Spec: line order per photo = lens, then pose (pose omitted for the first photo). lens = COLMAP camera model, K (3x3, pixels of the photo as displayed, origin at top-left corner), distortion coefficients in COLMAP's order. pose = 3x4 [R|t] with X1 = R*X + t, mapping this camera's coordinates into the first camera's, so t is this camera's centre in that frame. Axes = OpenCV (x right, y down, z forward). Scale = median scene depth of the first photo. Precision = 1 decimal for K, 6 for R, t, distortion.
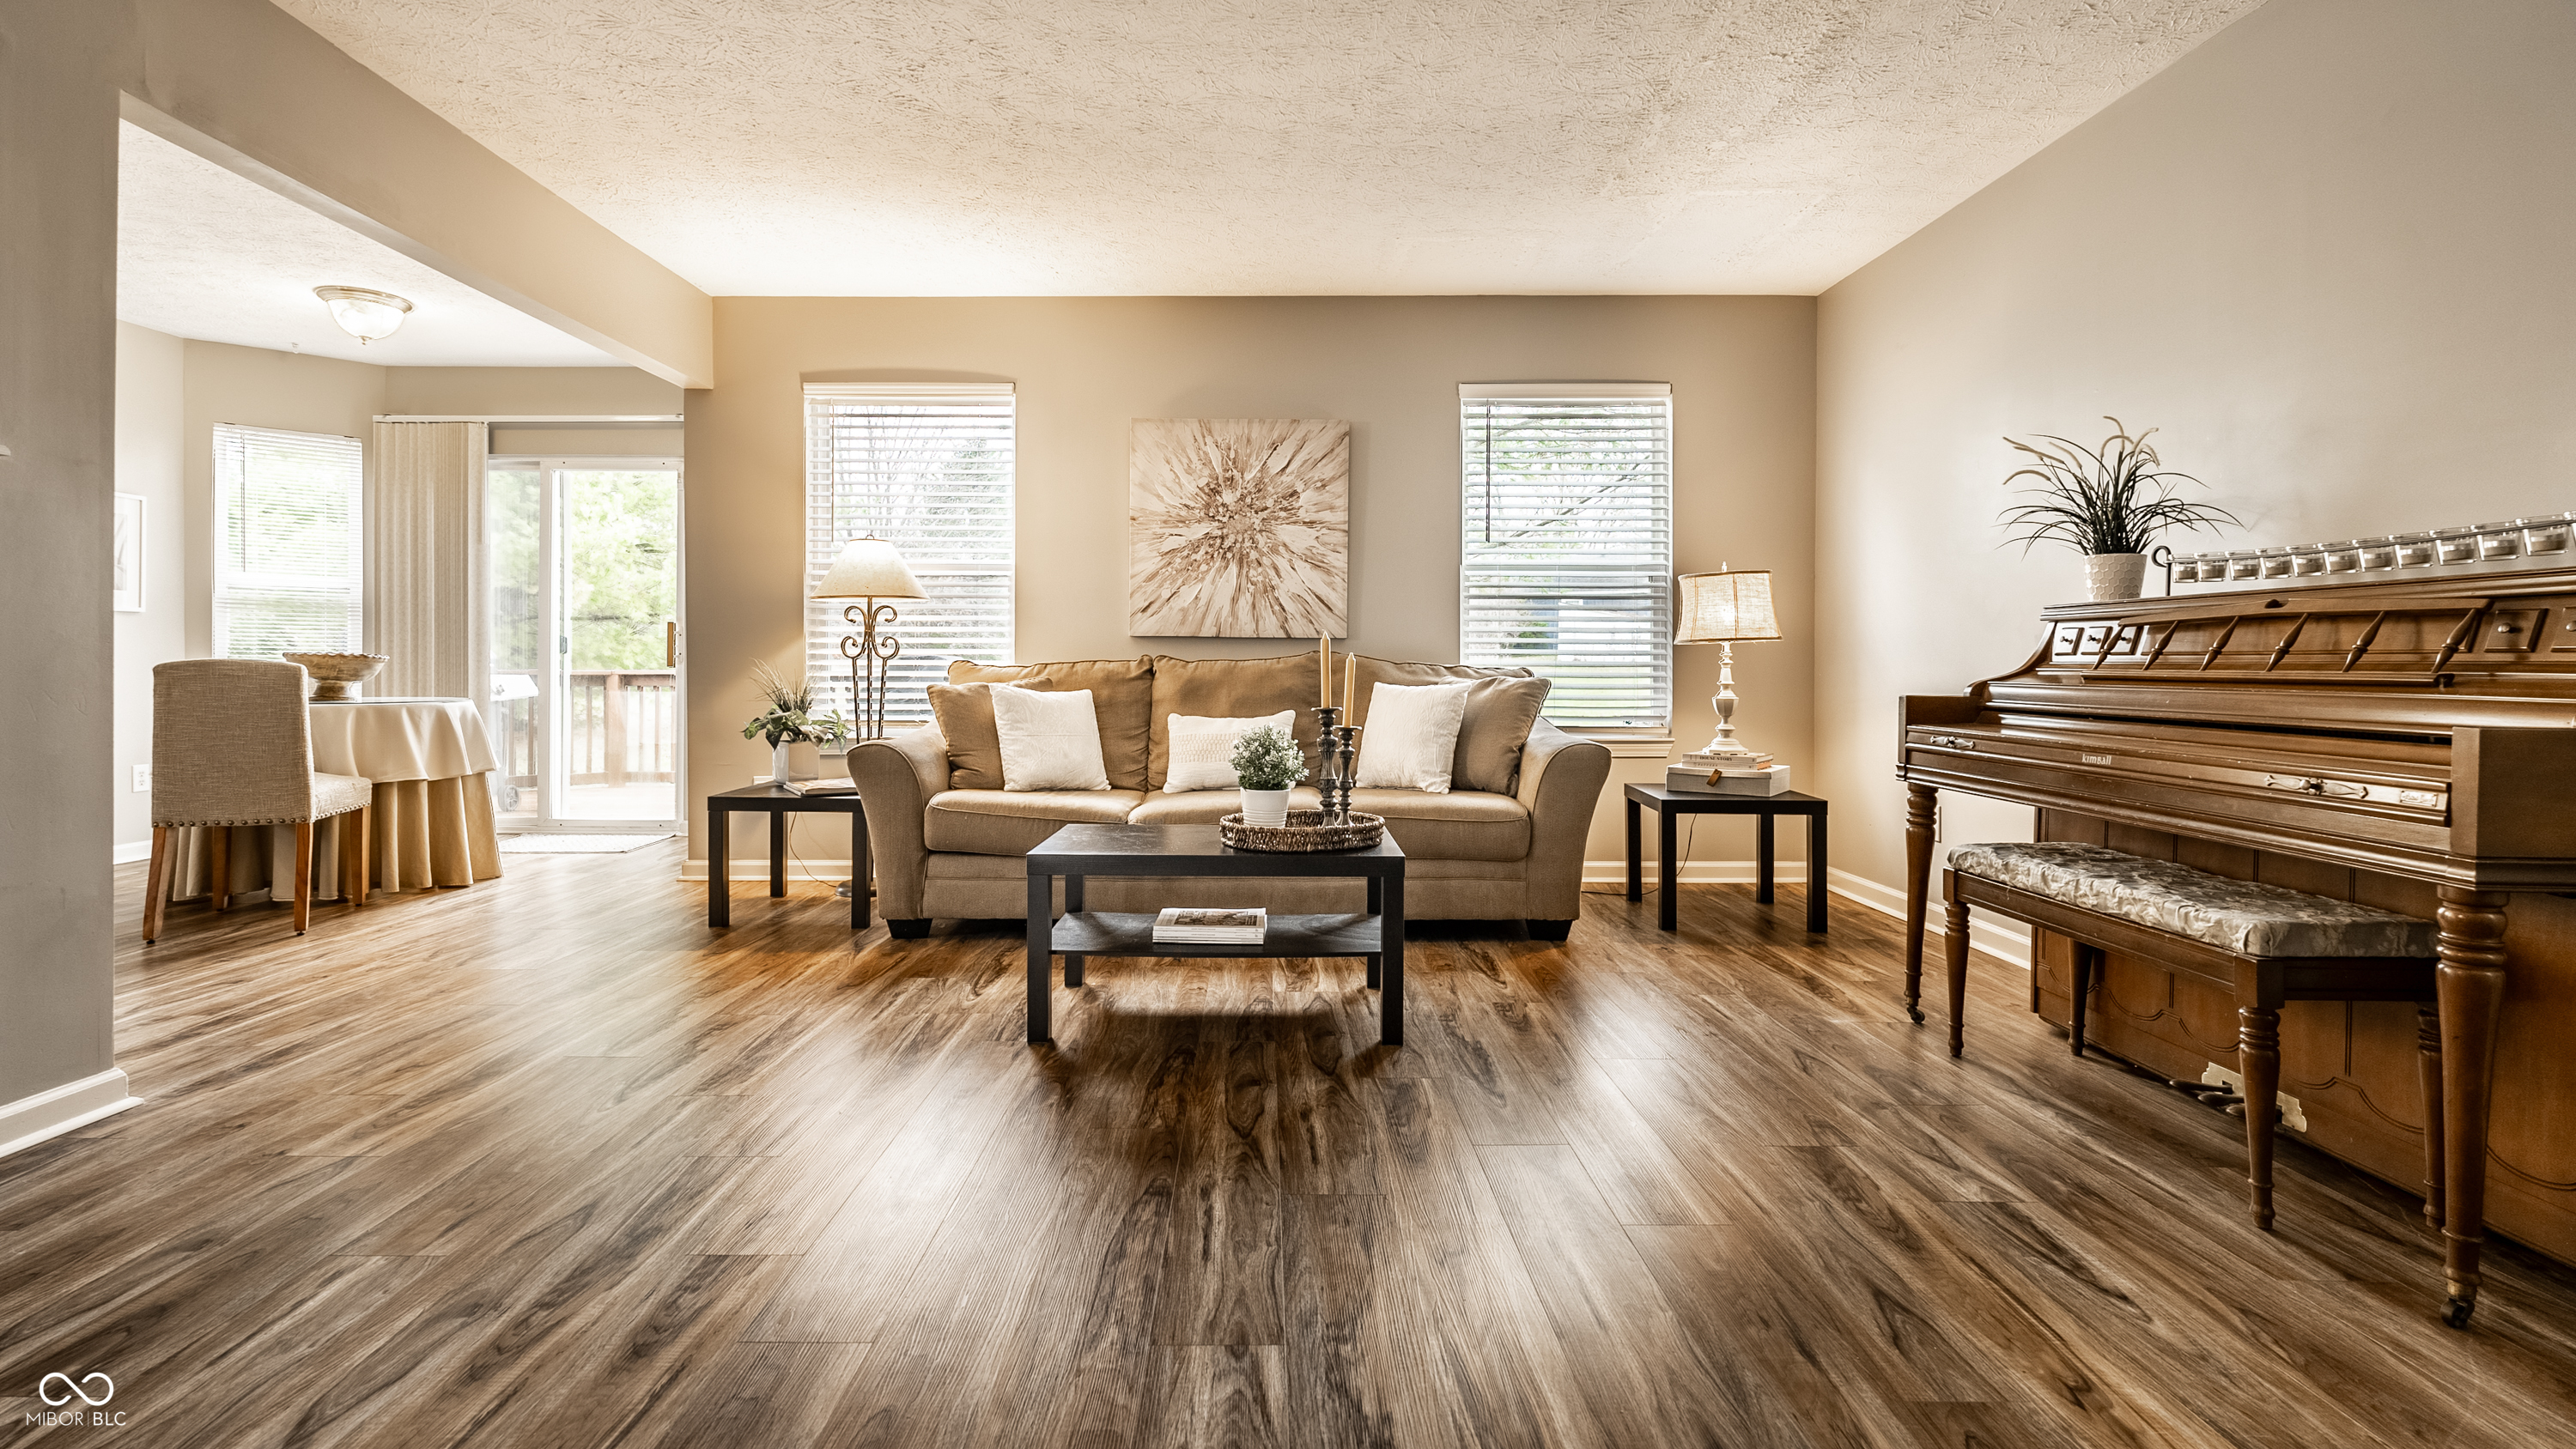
lens RADIAL K [[1171.3, 0, 1290.2], [0, 1171.3, 662.2], [0, 0, 1]] dist [0.002270, 0.000480]
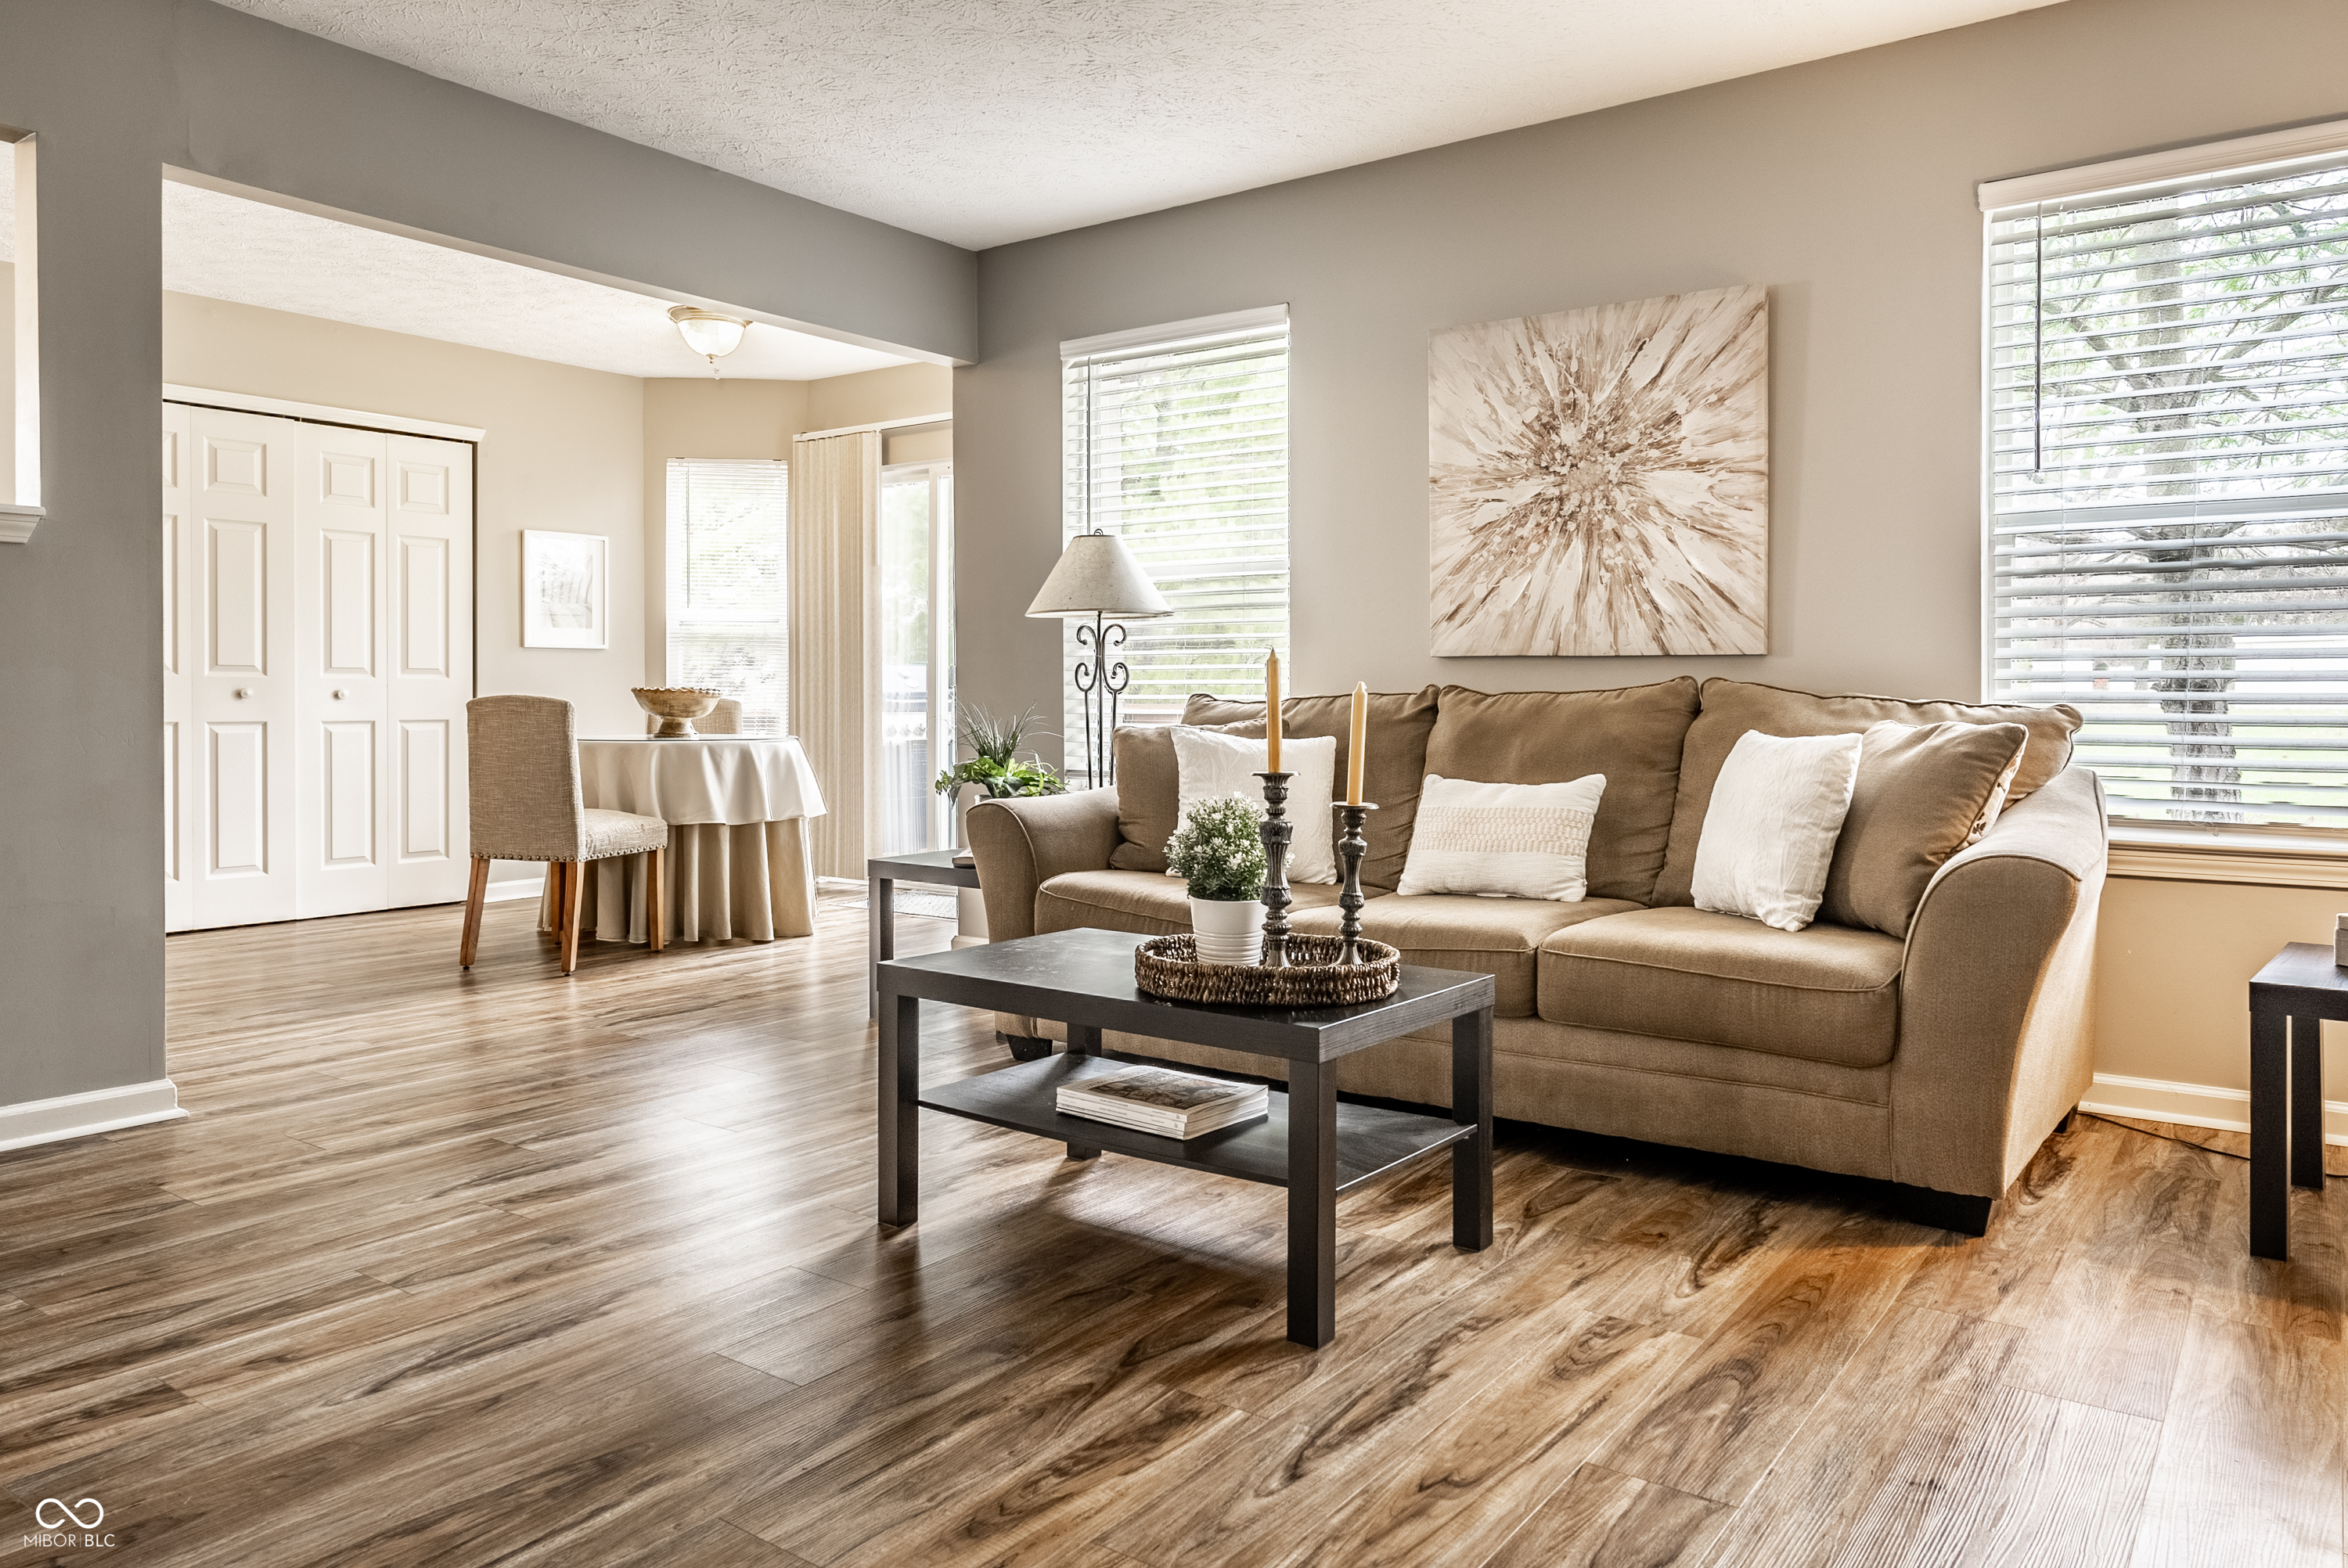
lens RADIAL K [[1608.8, 0, 1177.2], [0, 1608.8, 708.5], [0, 0, 1]] dist [0.001771, 0.001135]
pose [[0.804972, 0.002883, -0.593305, 0.292907], [0.002990, 0.999956, 0.008915, -0.001388], [0.593305, -0.008951, 0.804928, 0.175252]]
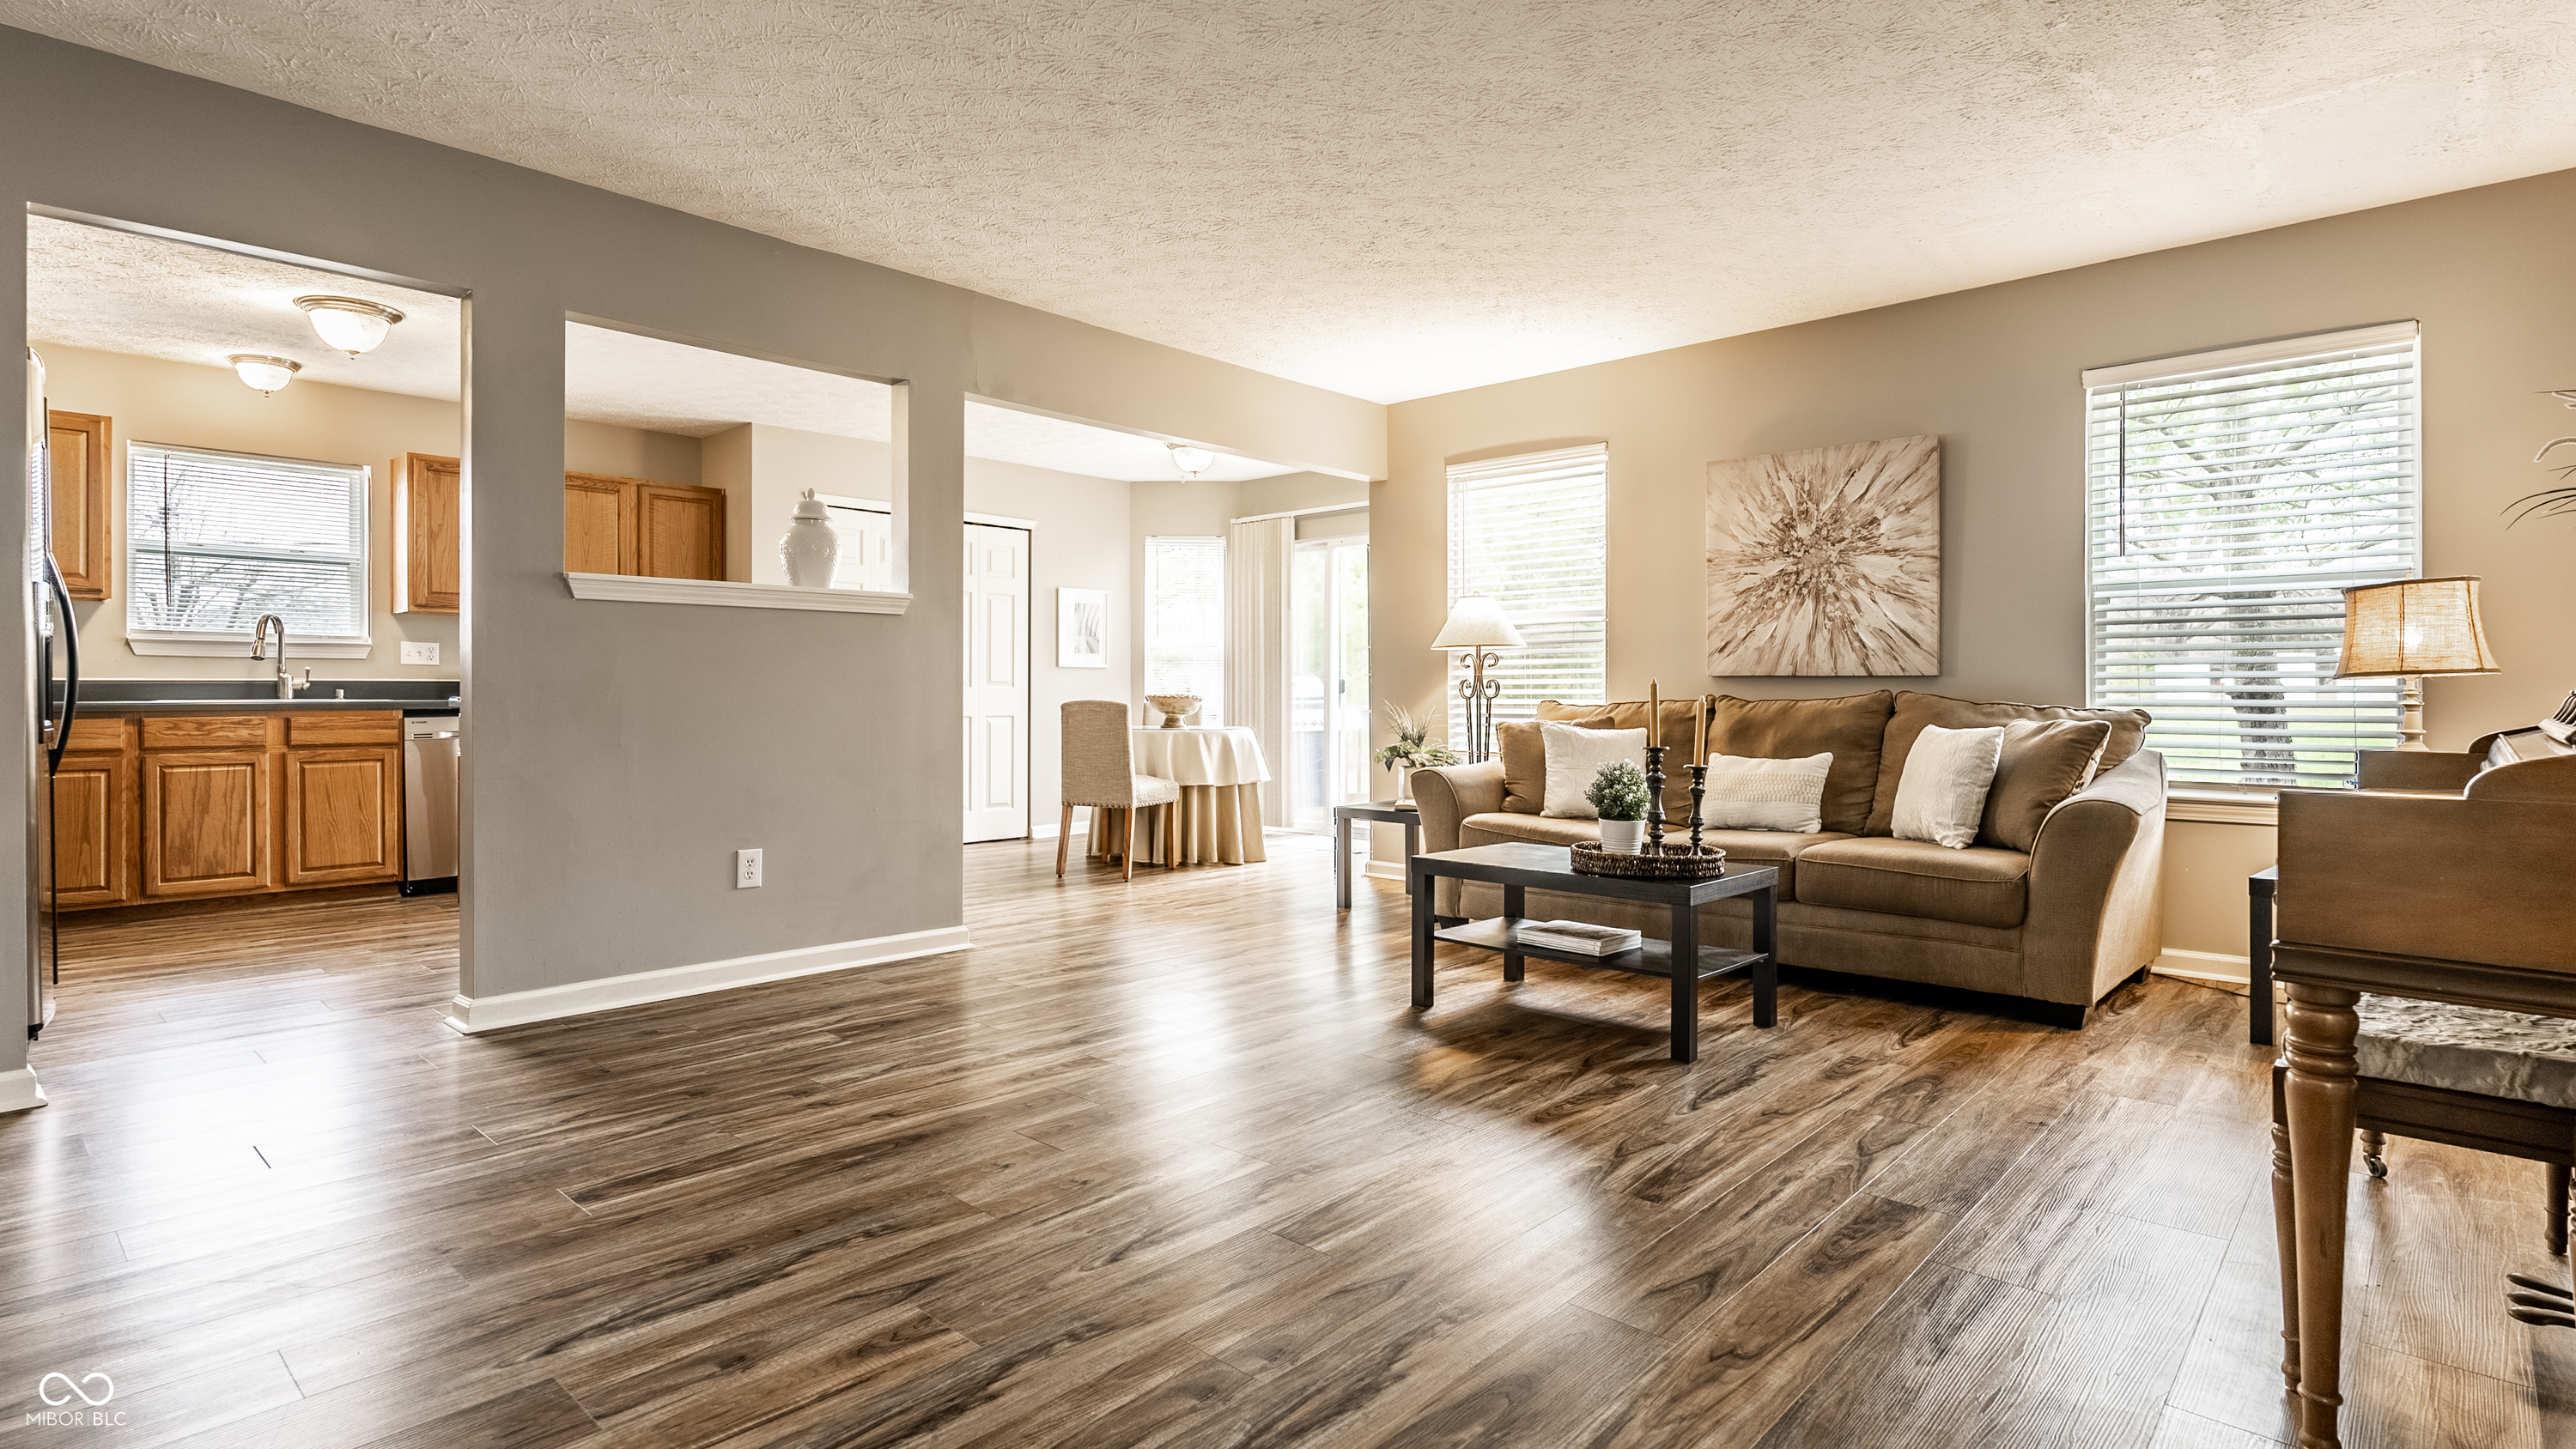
lens RADIAL K [[1280.7, 0, 1303.2], [0, 1280.7, 694.5], [0, 0, 1]] dist [-0.002225, -0.000031]
pose [[0.740355, -0.002547, -0.672211, 0.351856], [0.002145, 0.999997, -0.001426, -0.005444], [0.672212, -0.000386, 0.740358, -0.058489]]
